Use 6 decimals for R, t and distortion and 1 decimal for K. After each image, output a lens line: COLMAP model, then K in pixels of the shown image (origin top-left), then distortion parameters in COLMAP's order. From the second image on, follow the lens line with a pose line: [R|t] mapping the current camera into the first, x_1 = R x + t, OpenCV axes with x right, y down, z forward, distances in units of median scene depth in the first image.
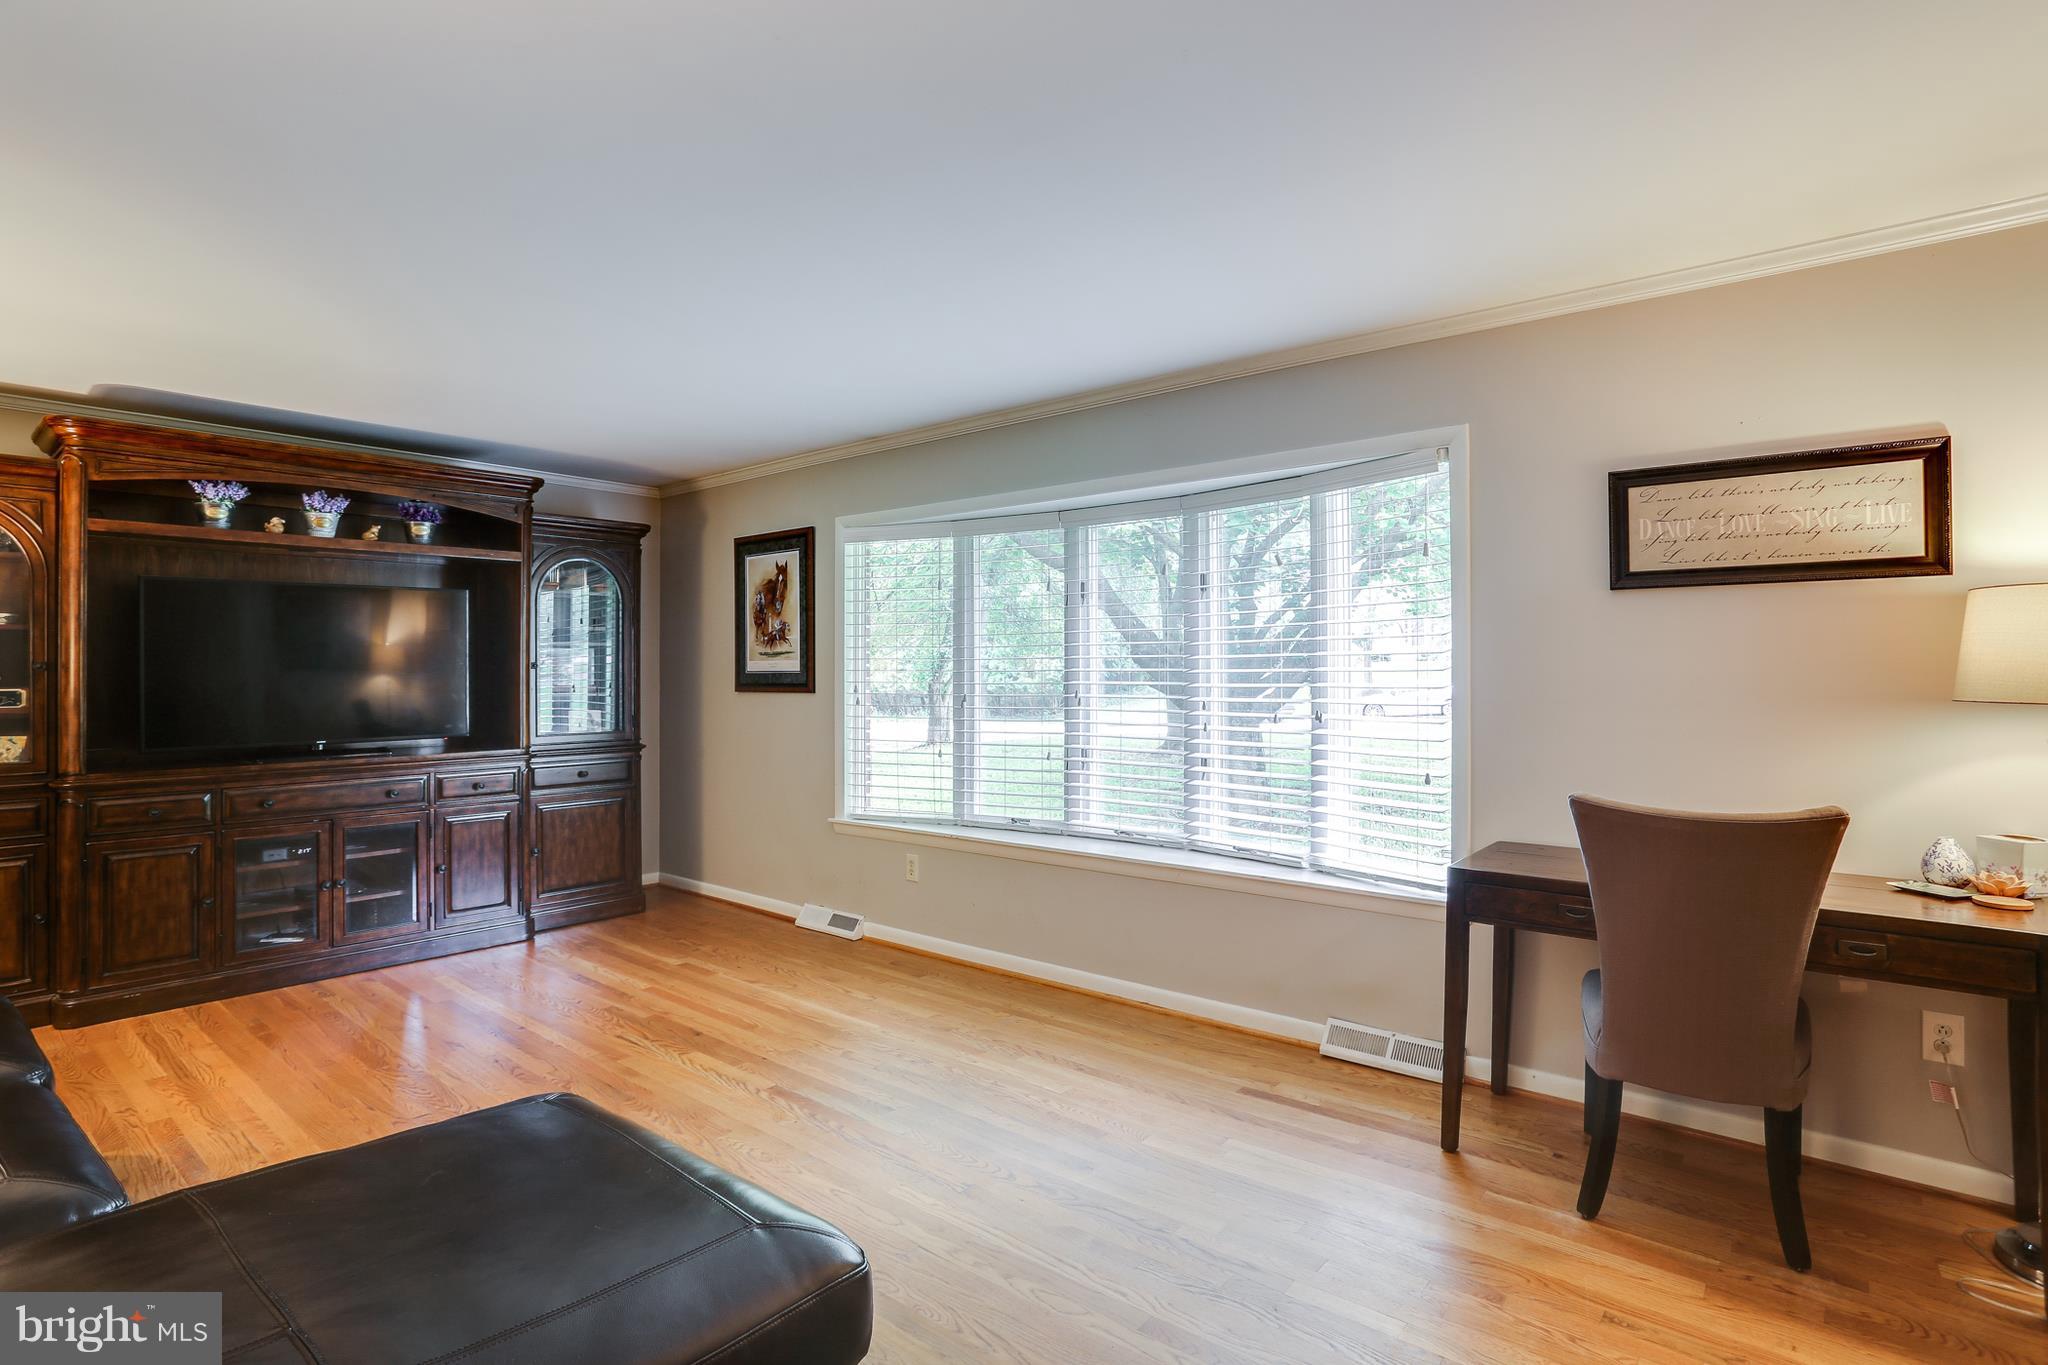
lens RADIAL K [[1022.1, 0, 1037.2], [0, 1022.1, 640.4], [0, 0, 1]] dist [-0.080174, 0.036712]
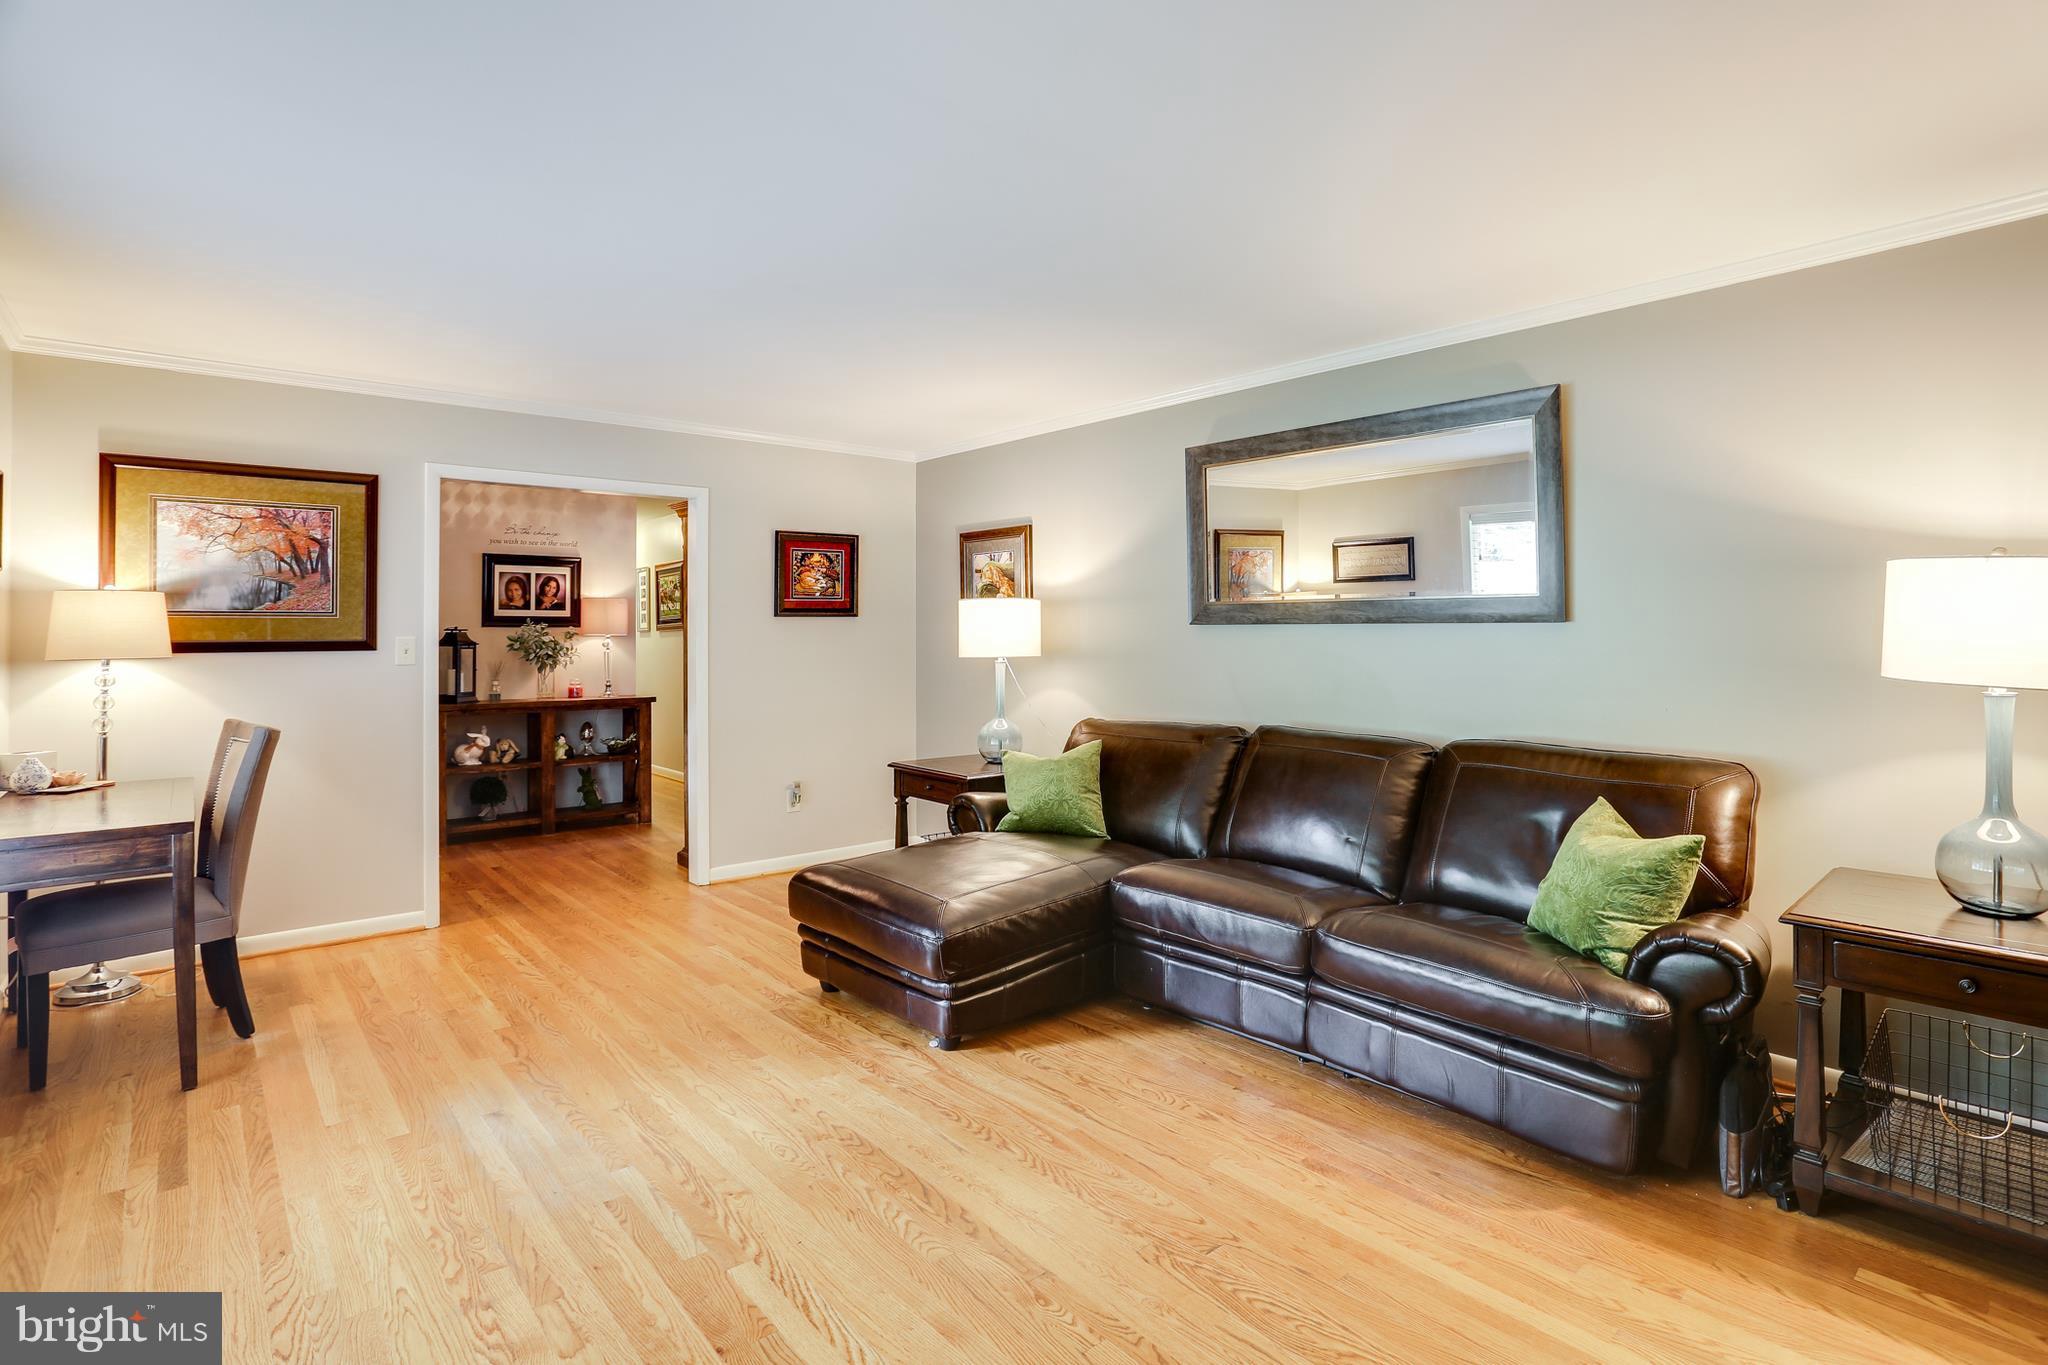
lens RADIAL K [[1022.1, 0, 1037.2], [0, 1022.1, 640.4], [0, 0, 1]] dist [-0.080174, 0.036712]
pose [[-0.984612, 0.005435, 0.174671, -0.419326], [0.002553, 0.999857, -0.016720, 0.030008], [-0.174736, -0.016017, -0.984485, 1.172328]]
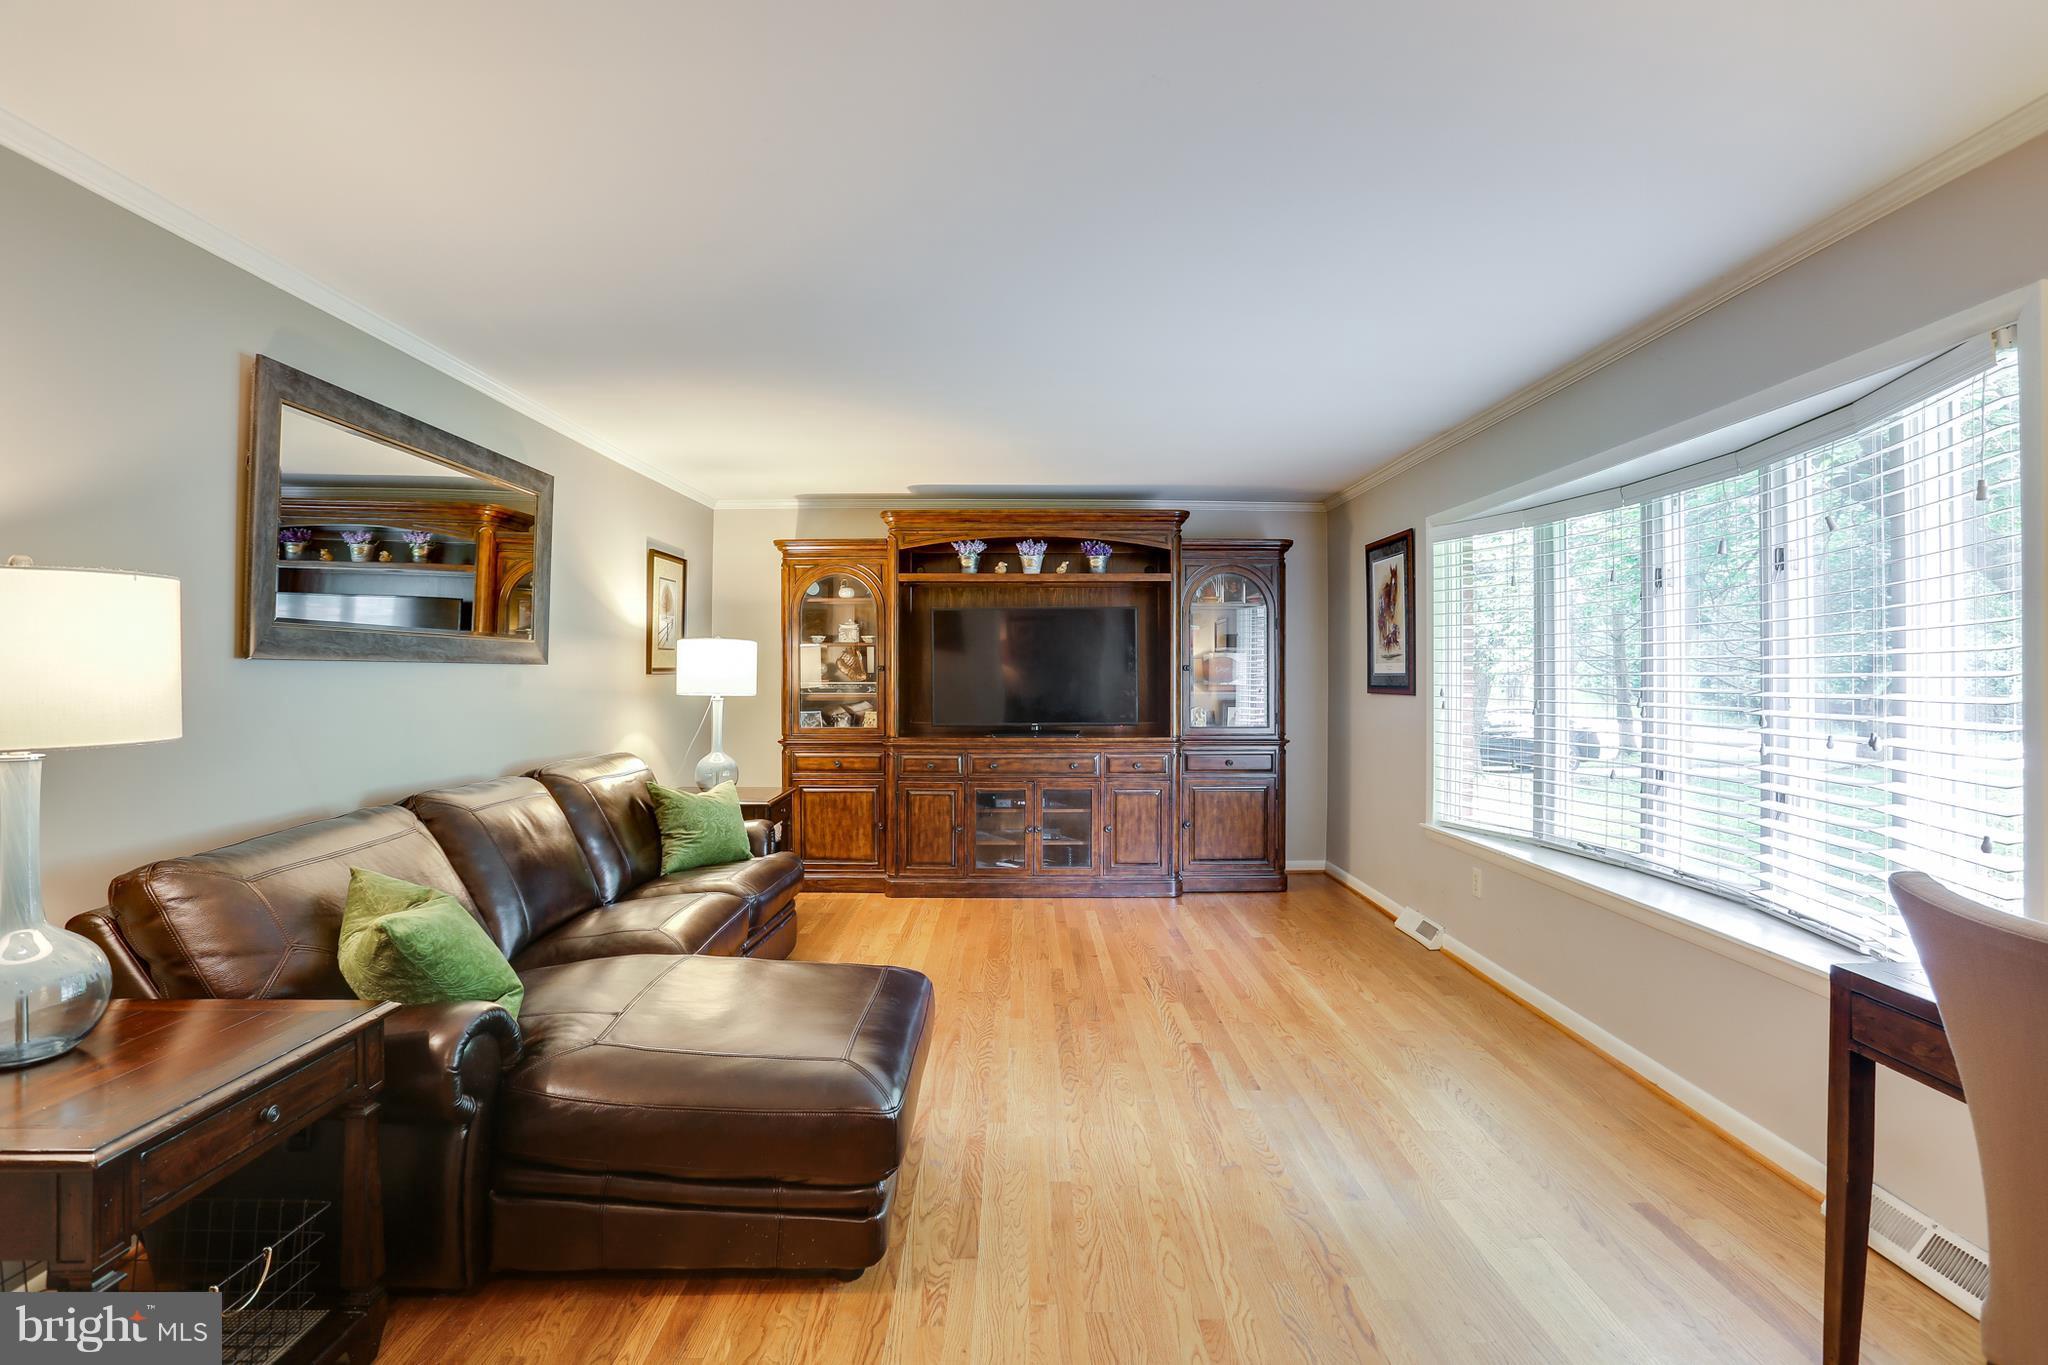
lens RADIAL K [[1022.1, 0, 1037.2], [0, 1022.1, 640.4], [0, 0, 1]] dist [-0.080174, 0.036712]
pose [[0.645756, -0.018771, -0.763313, 0.356400], [0.017524, 0.999799, -0.009761, 0.001180], [0.763342, -0.007073, 0.645955, 0.098925]]
